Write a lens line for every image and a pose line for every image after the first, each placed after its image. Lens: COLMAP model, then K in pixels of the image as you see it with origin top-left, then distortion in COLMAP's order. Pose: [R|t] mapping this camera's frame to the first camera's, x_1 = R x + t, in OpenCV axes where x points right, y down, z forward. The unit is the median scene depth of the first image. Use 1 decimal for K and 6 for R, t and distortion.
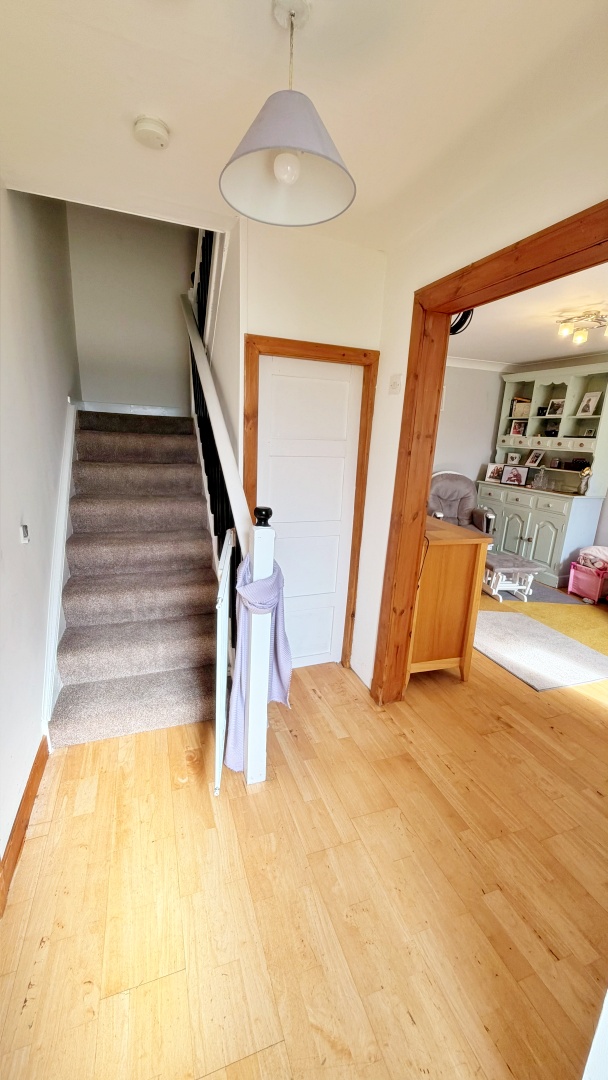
lens RADIAL K [[431.1, 0, 299.4], [0, 431.1, 536.6], [0, 0, 1]] dist [-0.004566, 0.000843]
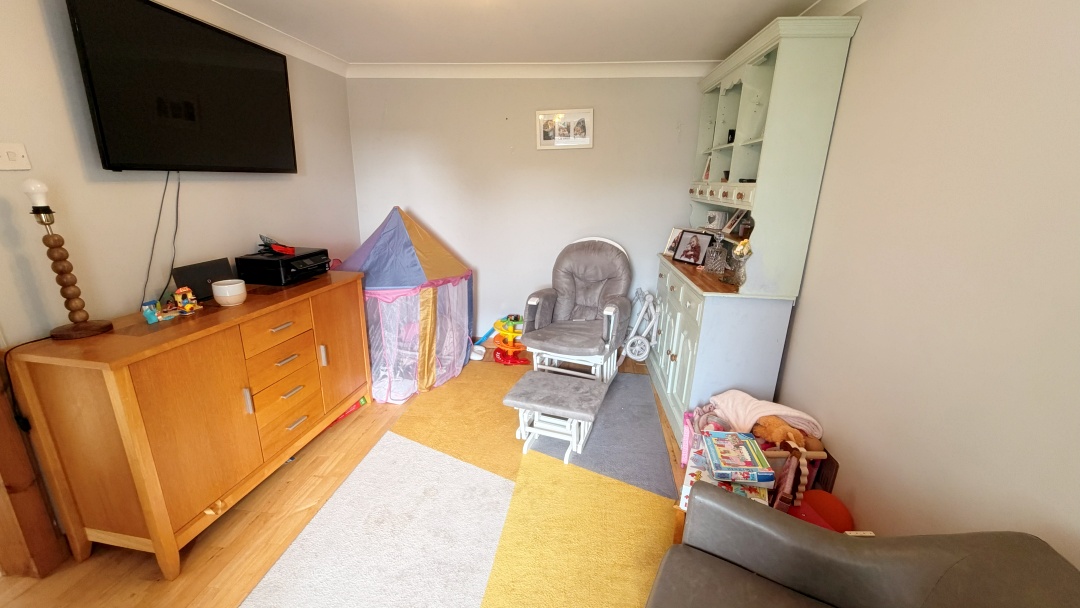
lens RADIAL K [[431.1, 0, 537.0], [0, 431.1, 304.1], [0, 0, 1]] dist [-0.004566, 0.000843]
pose [[0.892030, 0.100012, -0.440771, 0.626059], [-0.087978, 0.994979, 0.047715, -0.078697], [0.443330, -0.003785, 0.896350, 0.387185]]
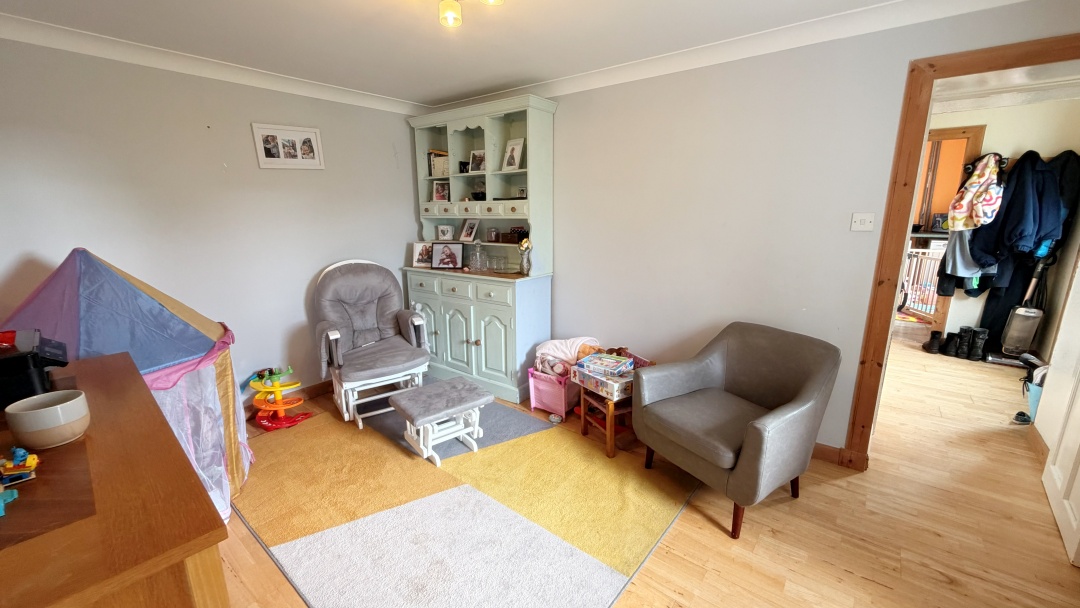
lens RADIAL K [[431.1, 0, 536.6], [0, 431.1, 306.0], [0, 0, 1]] dist [-0.004566, 0.000843]
pose [[0.849441, -0.166247, 0.500811, 0.267701], [0.170200, 0.984669, 0.038184, -0.065202], [-0.499481, 0.052803, 0.864714, 0.320421]]
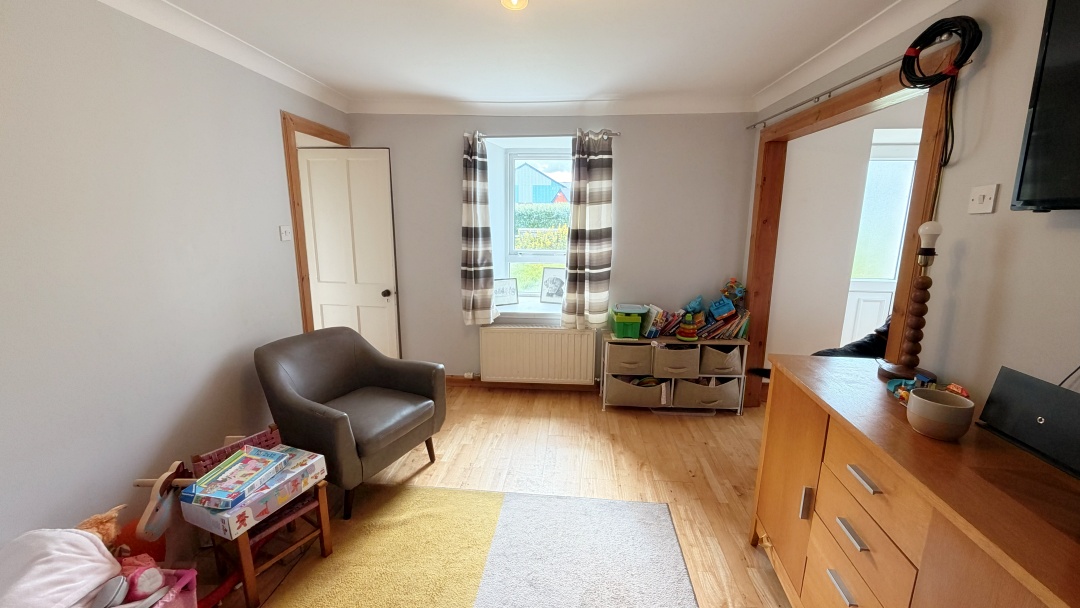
lens RADIAL K [[431.1, 0, 544.1], [0, 431.1, 303.8], [0, 0, 1]] dist [-0.004566, 0.000843]
pose [[-0.911212, -0.135355, 0.389066, 0.273750], [0.047648, 0.903505, 0.425921, -0.221527], [-0.409173, 0.406642, -0.816835, 0.916191]]
